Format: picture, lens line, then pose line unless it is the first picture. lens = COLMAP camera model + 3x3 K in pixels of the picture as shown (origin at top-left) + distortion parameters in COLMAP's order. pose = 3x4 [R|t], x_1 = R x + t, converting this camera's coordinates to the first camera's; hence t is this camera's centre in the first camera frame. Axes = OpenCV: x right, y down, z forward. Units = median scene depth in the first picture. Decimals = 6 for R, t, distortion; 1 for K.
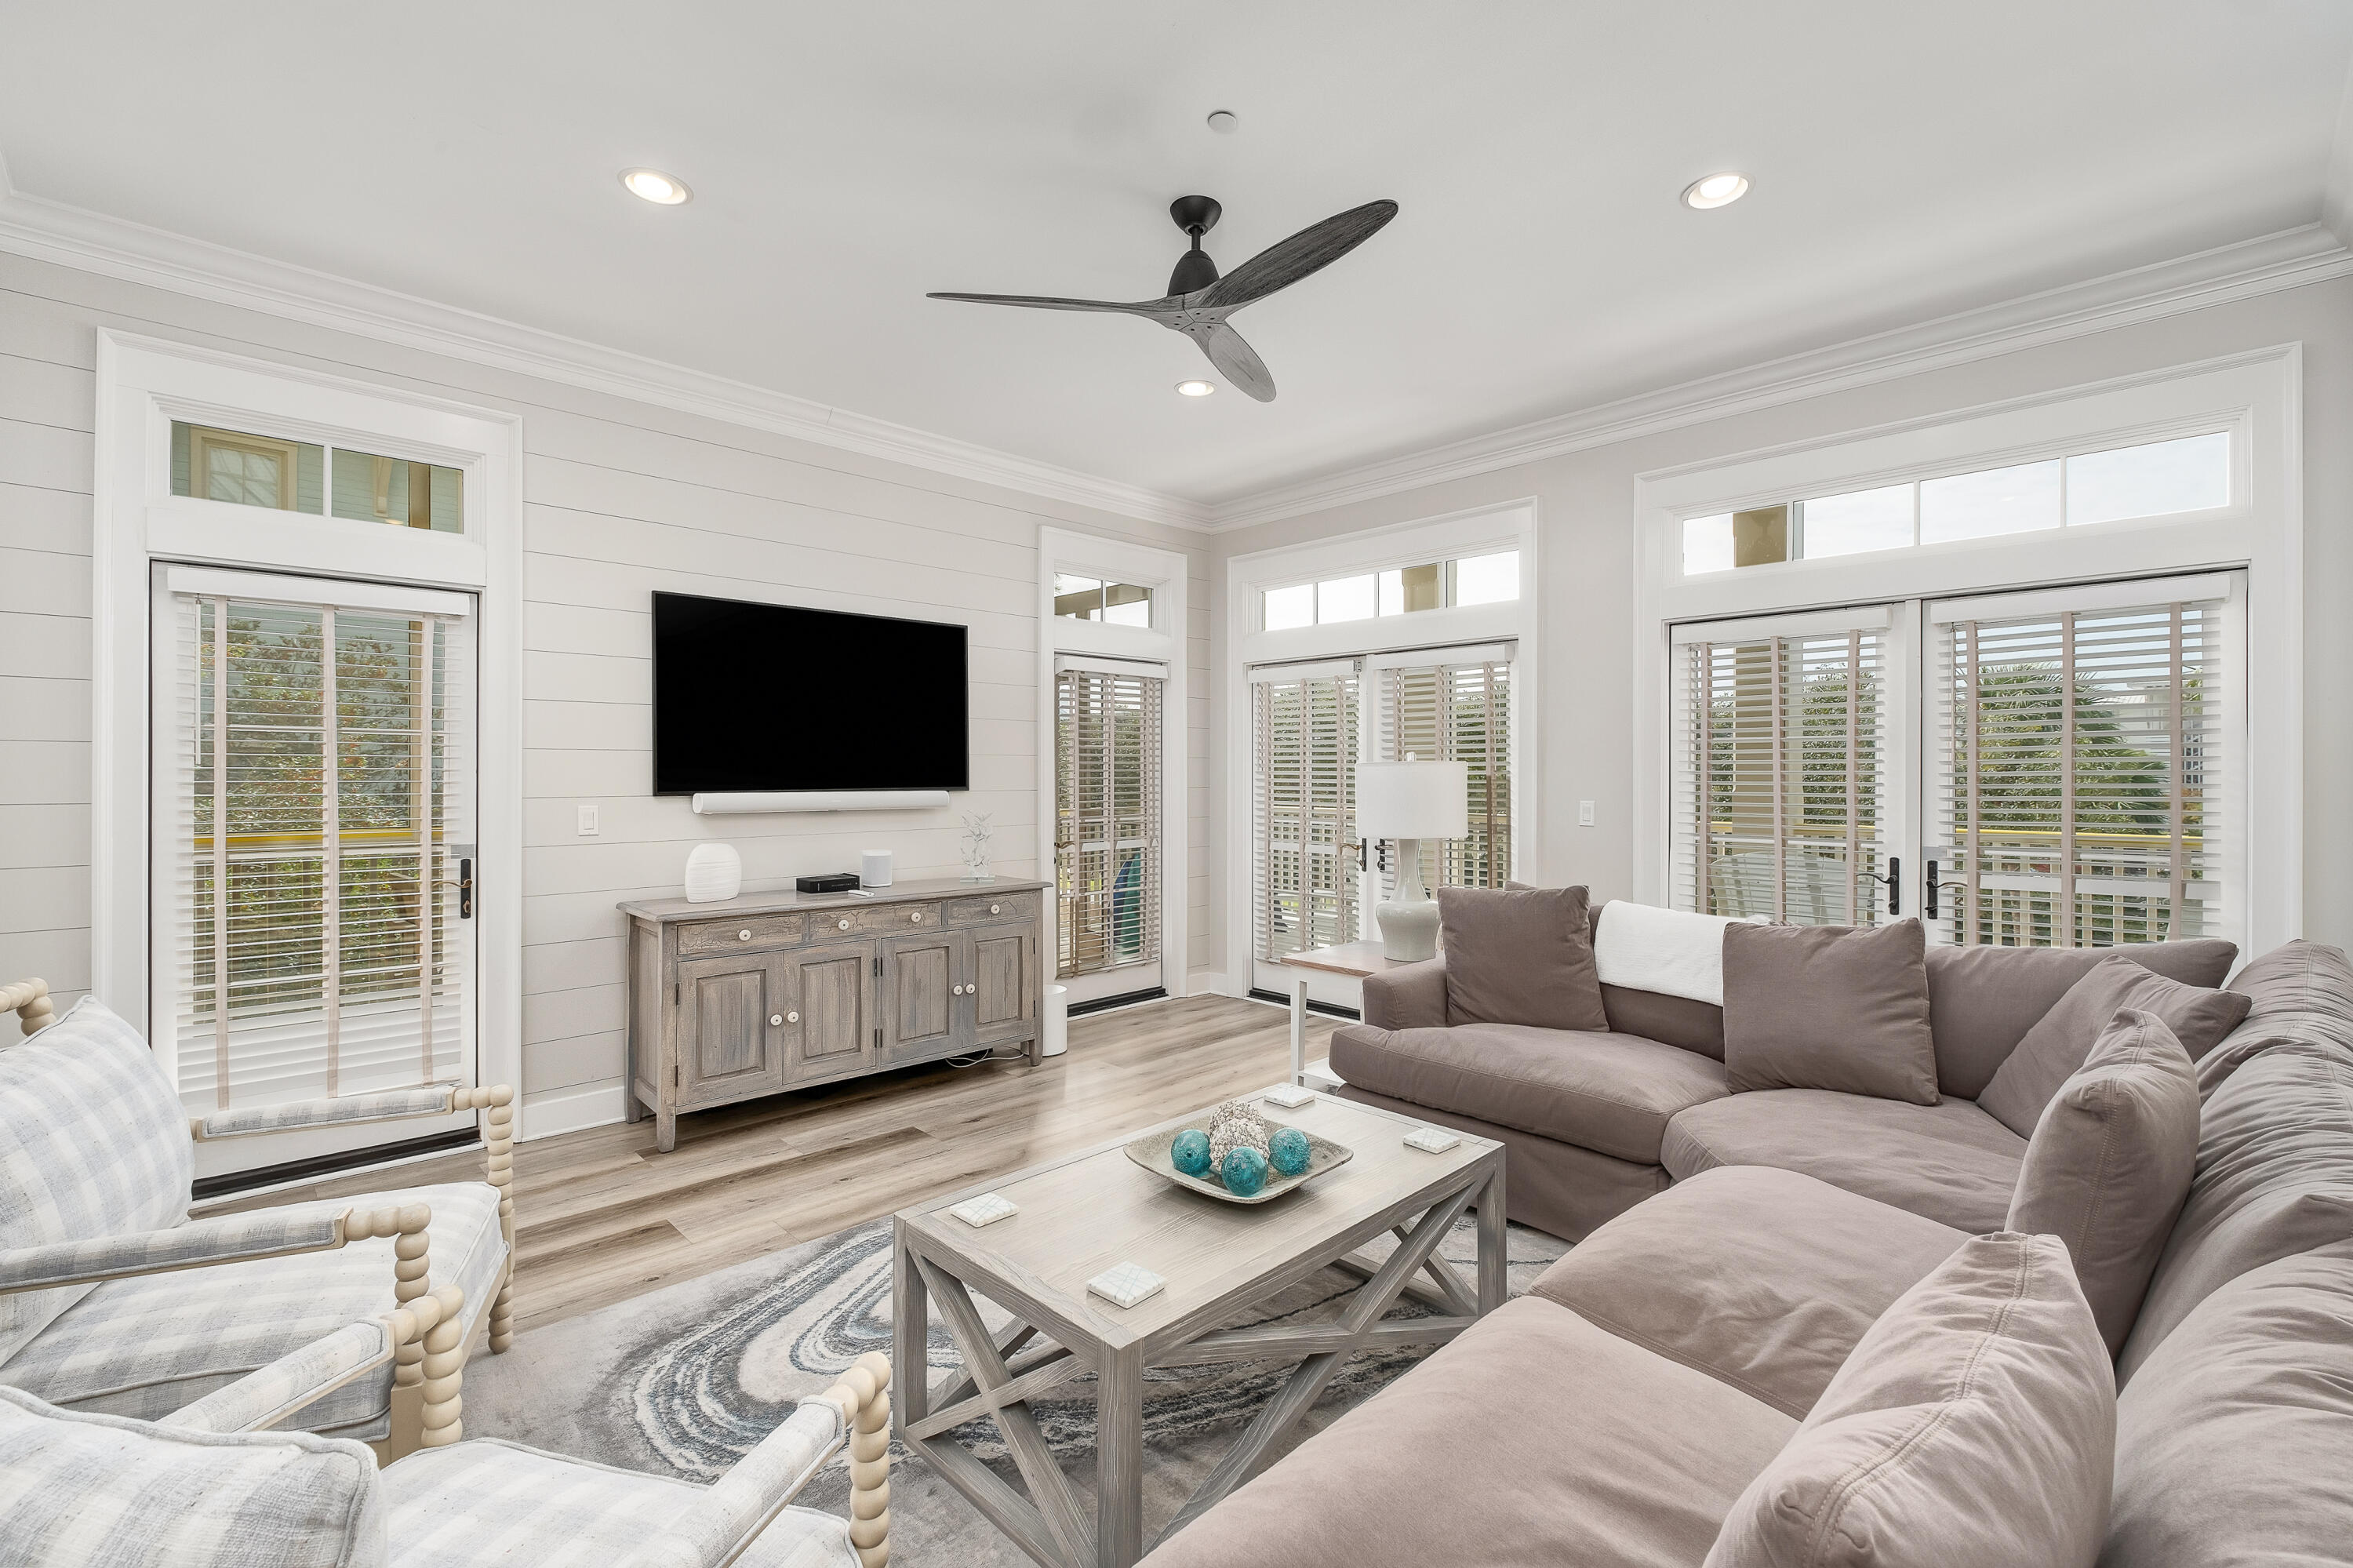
lens RADIAL K [[1022.9, 0, 1192.2], [0, 1022.9, 782.5], [0, 0, 1]] dist [0.001502, -0.001793]
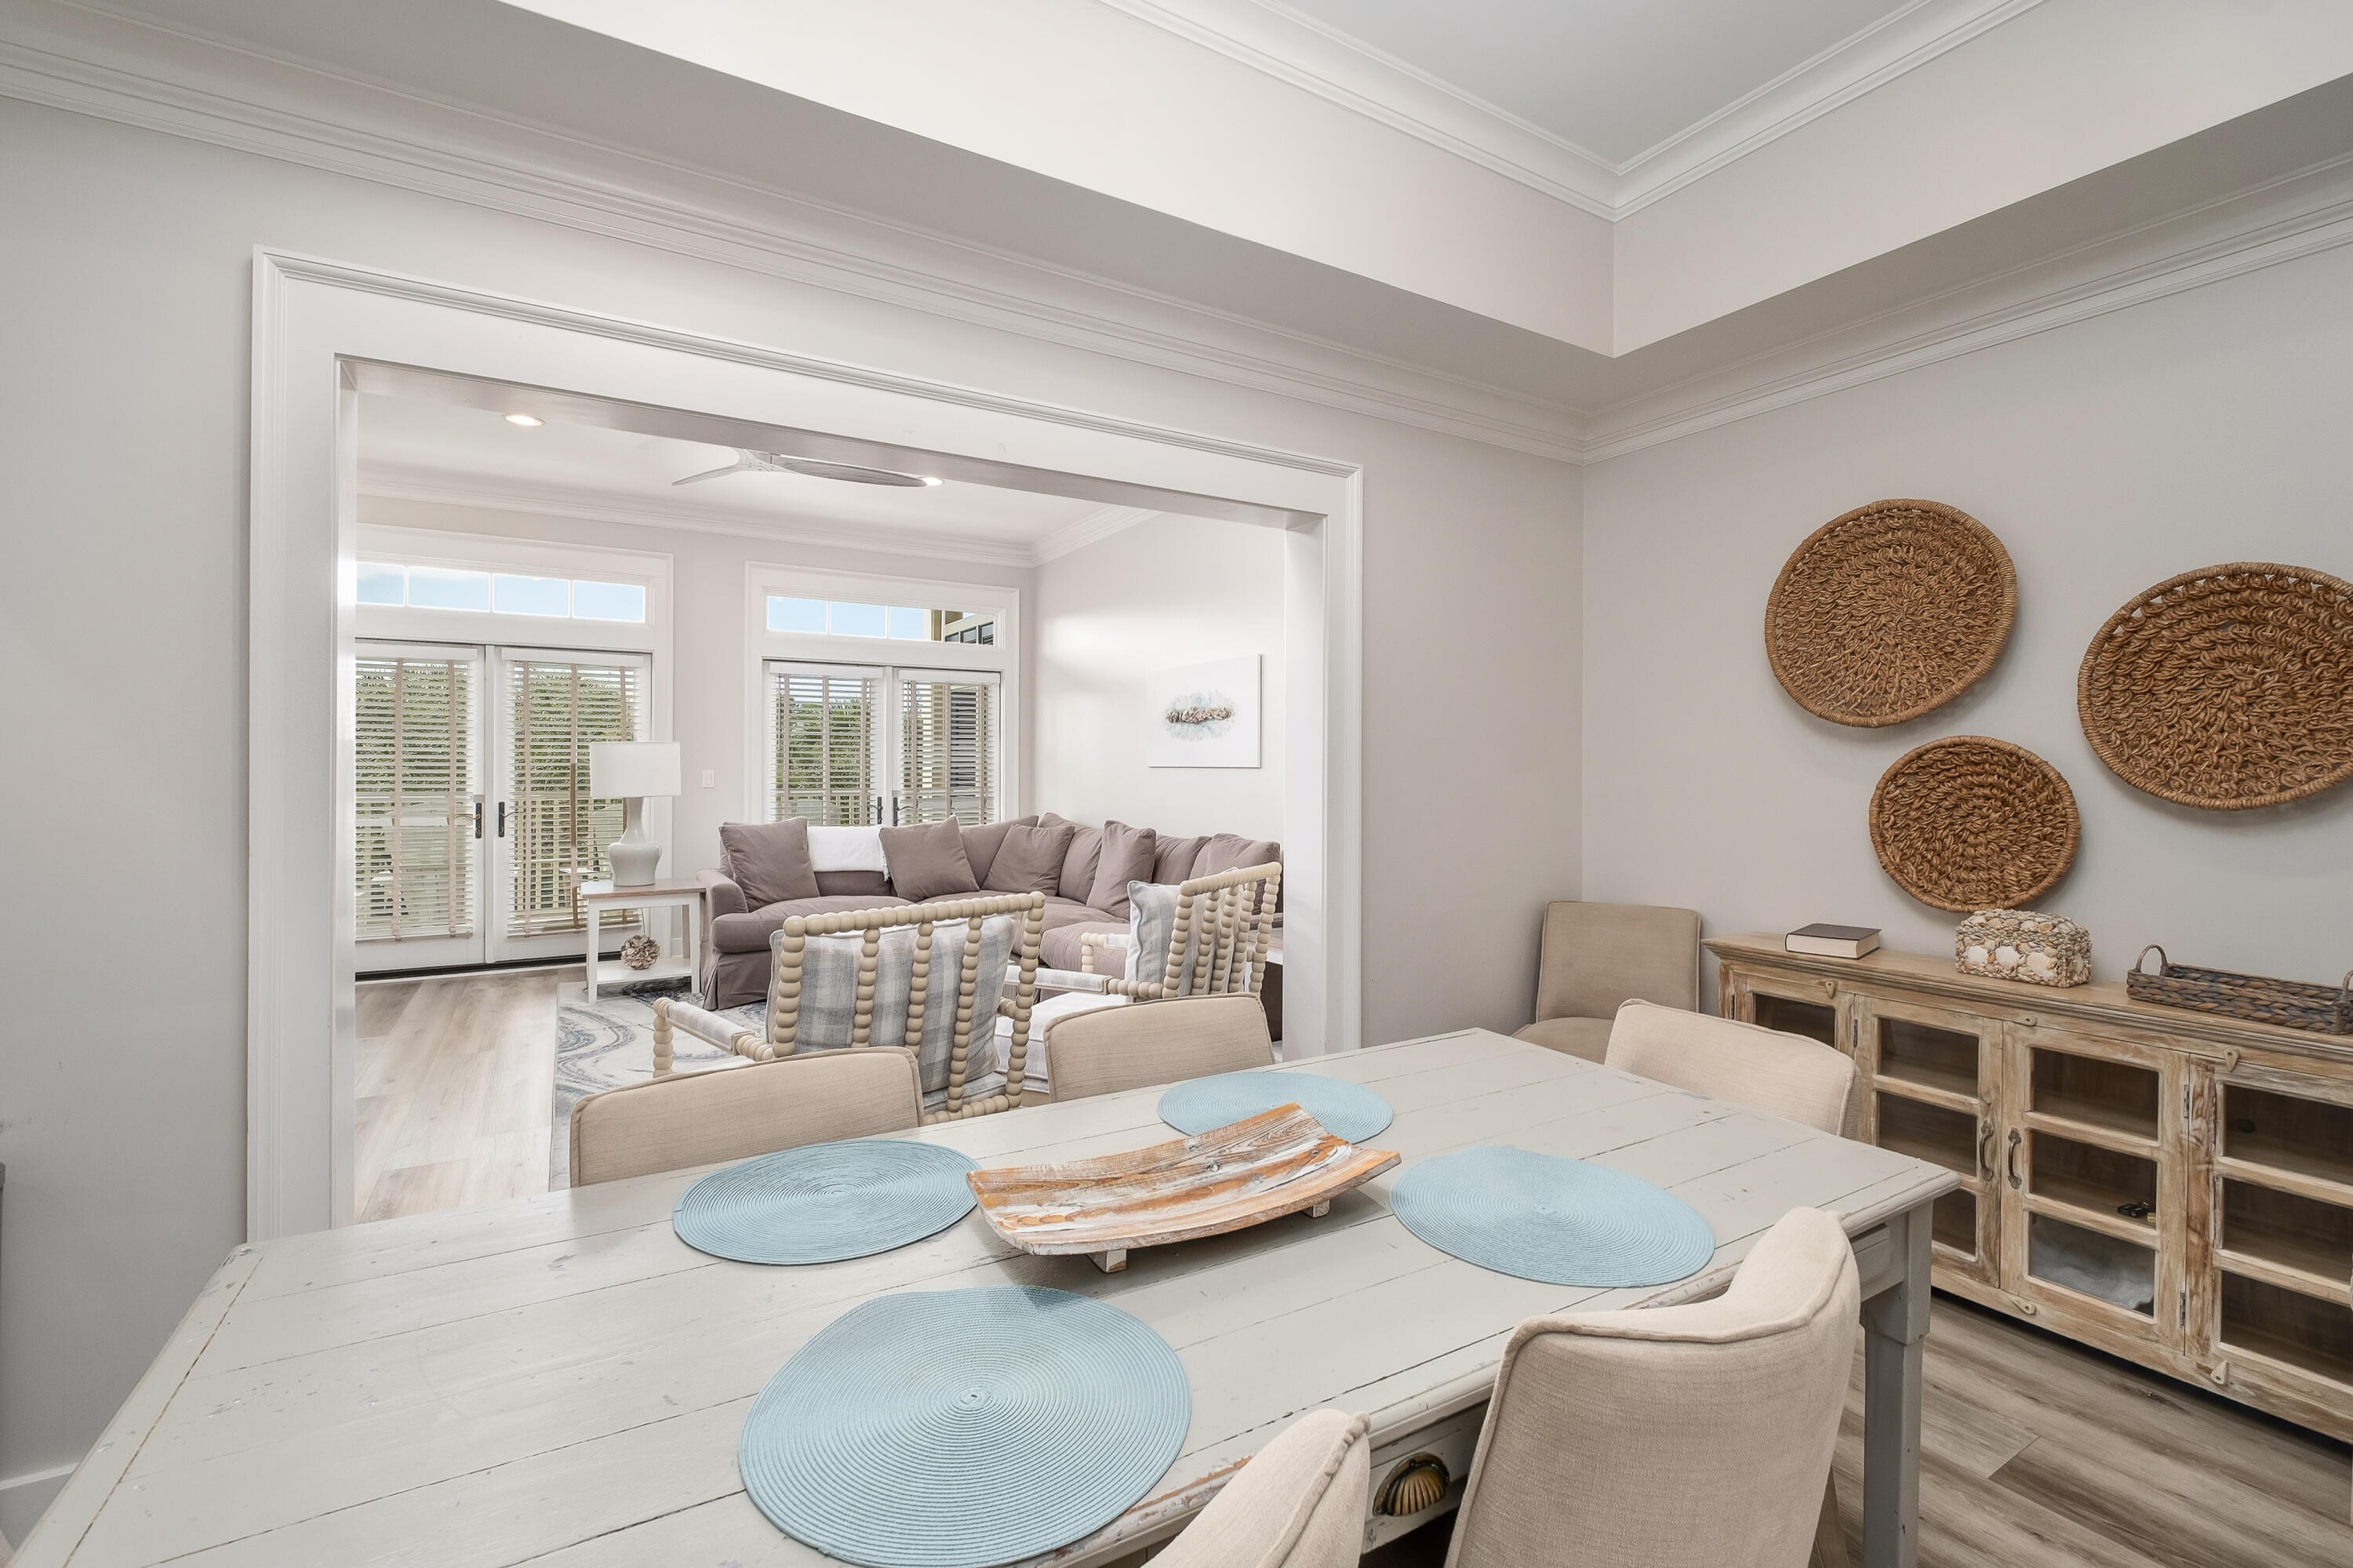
lens RADIAL K [[1022.9, 0, 1175.7], [0, 1022.9, 794.9], [0, 0, 1]] dist [0.001502, -0.001793]
pose [[0.247597, -0.030118, 0.968395, -1.007271], [0.004672, 0.999542, 0.029892, 0.013645], [-0.968852, -0.002877, 0.247624, -0.028722]]
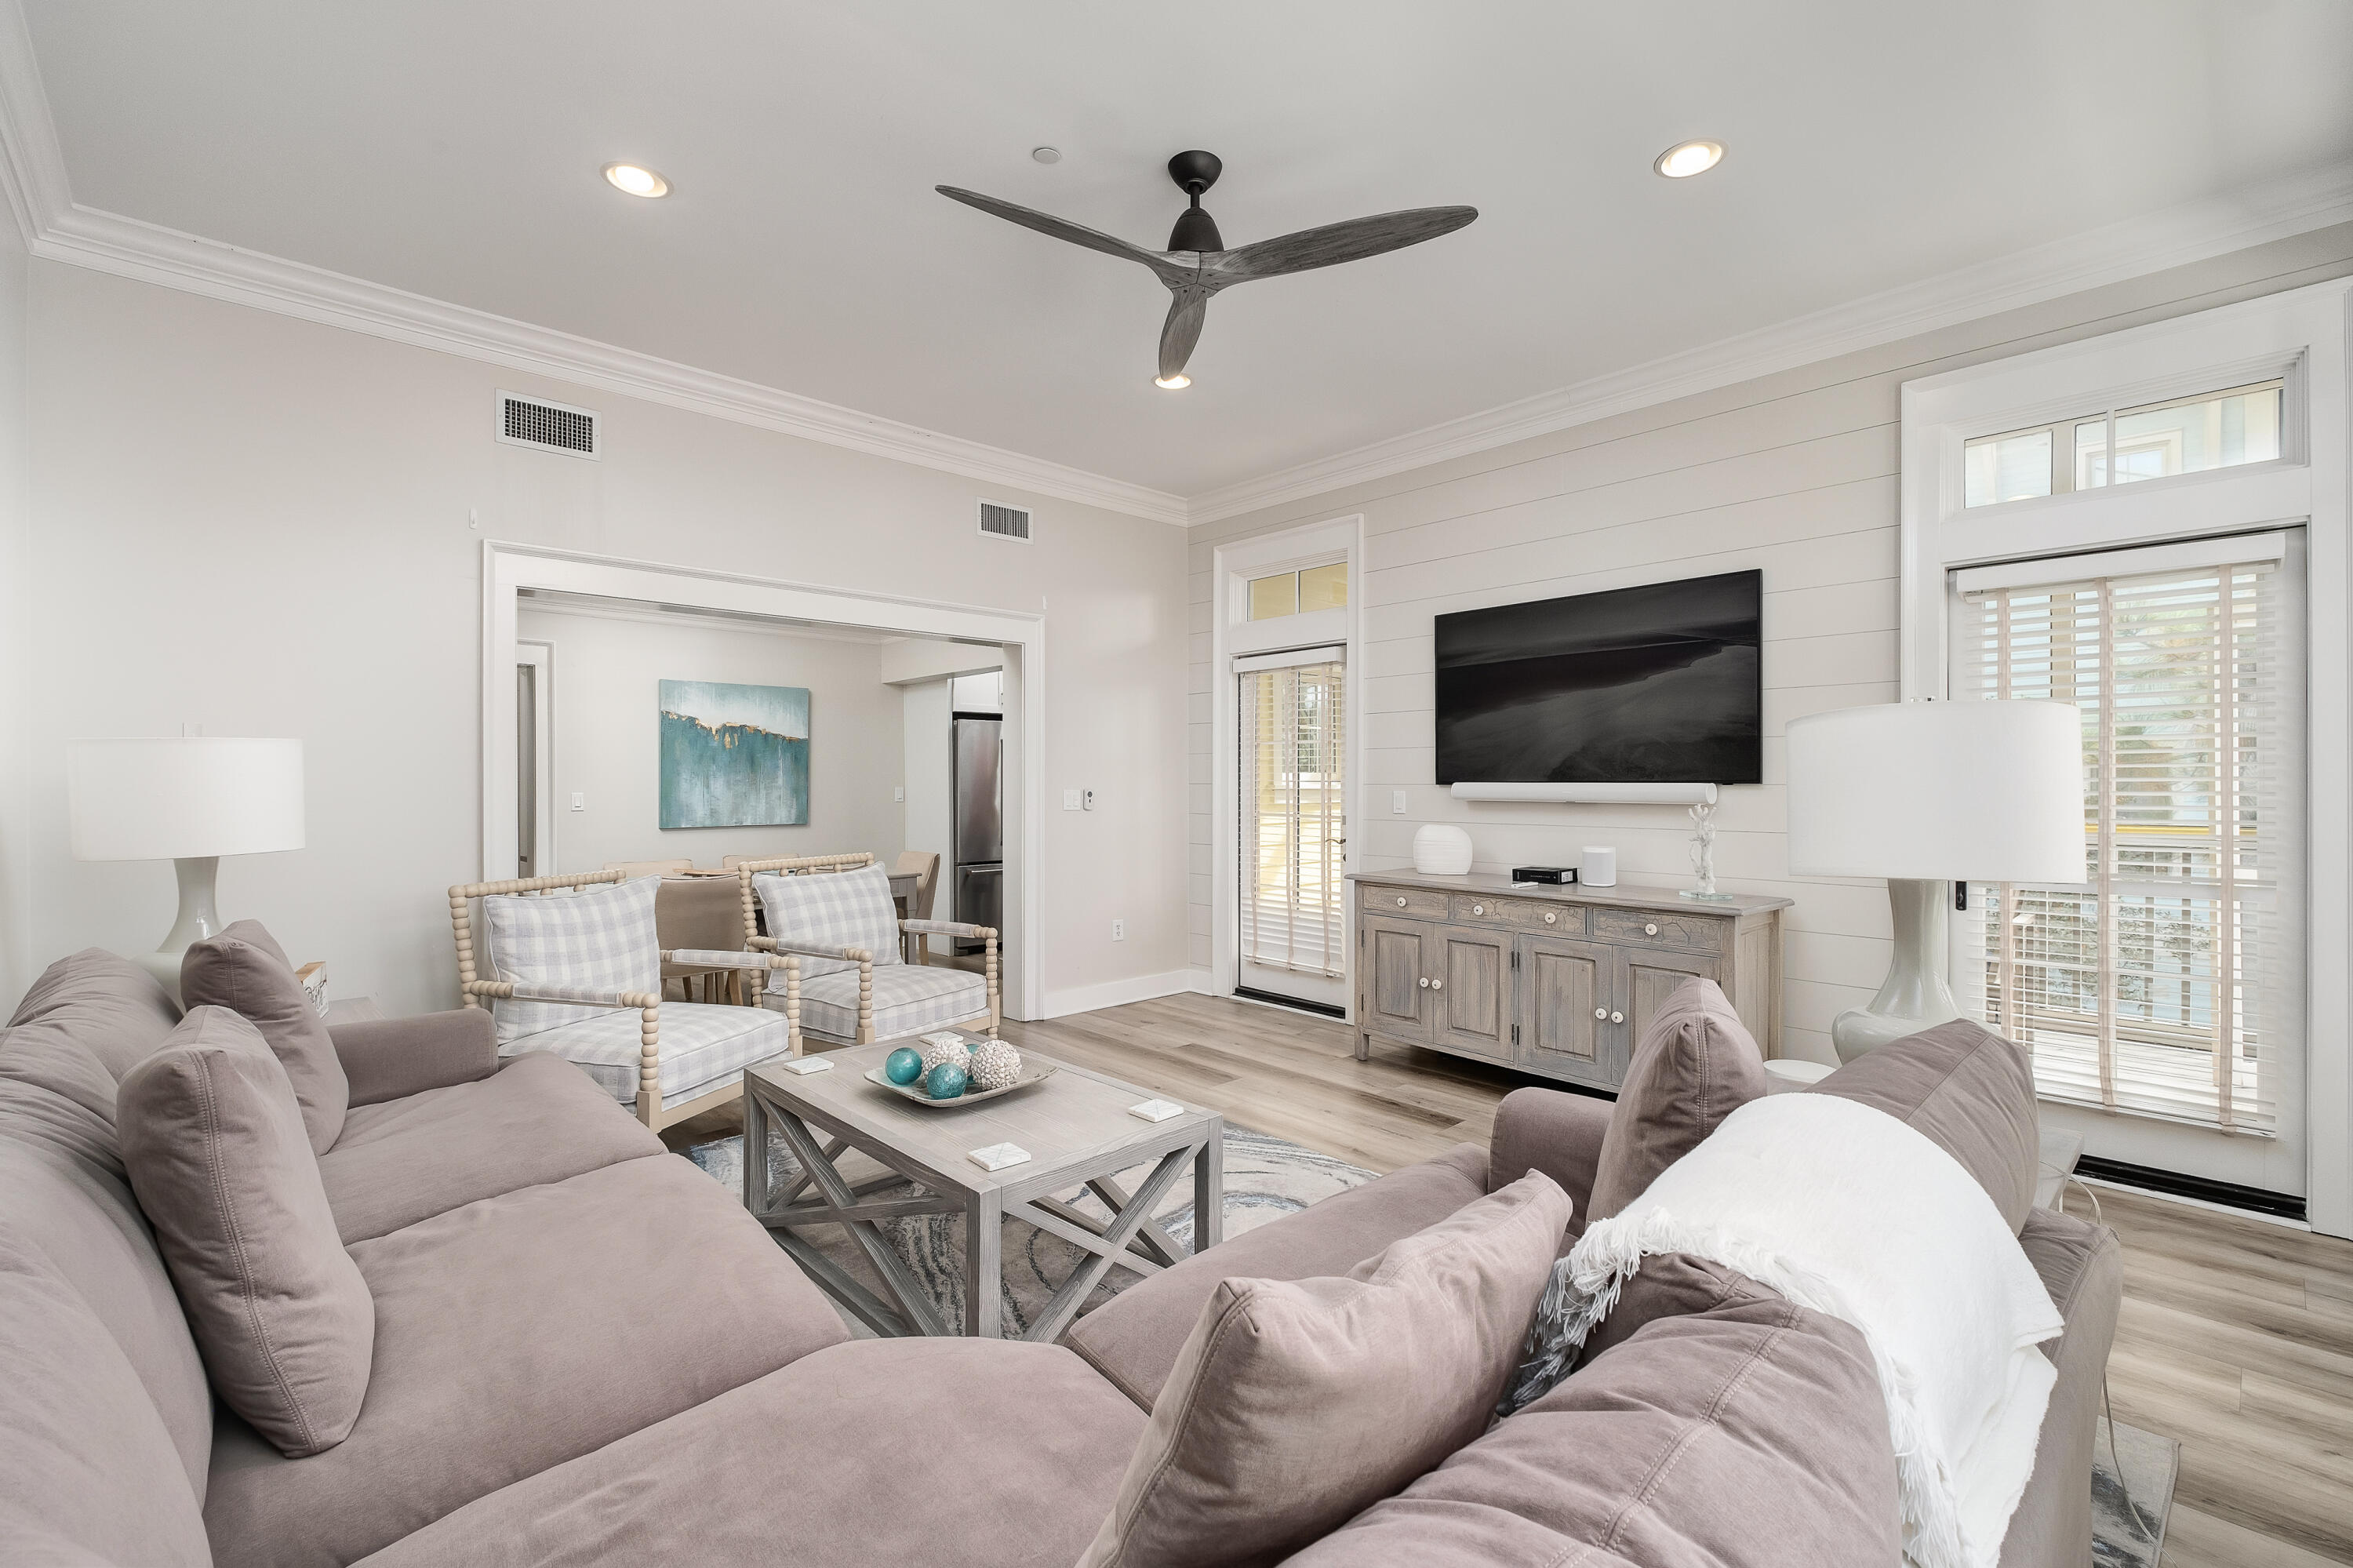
lens RADIAL K [[1022.9, 0, 1178.3], [0, 1022.9, 786.1], [0, 0, 1]] dist [0.001502, -0.001793]
pose [[-0.032486, 0.004305, -0.999463, 0.699609], [-0.006913, 0.999966, 0.004532, 0.011941], [0.999448, 0.007056, -0.032455, 0.733543]]
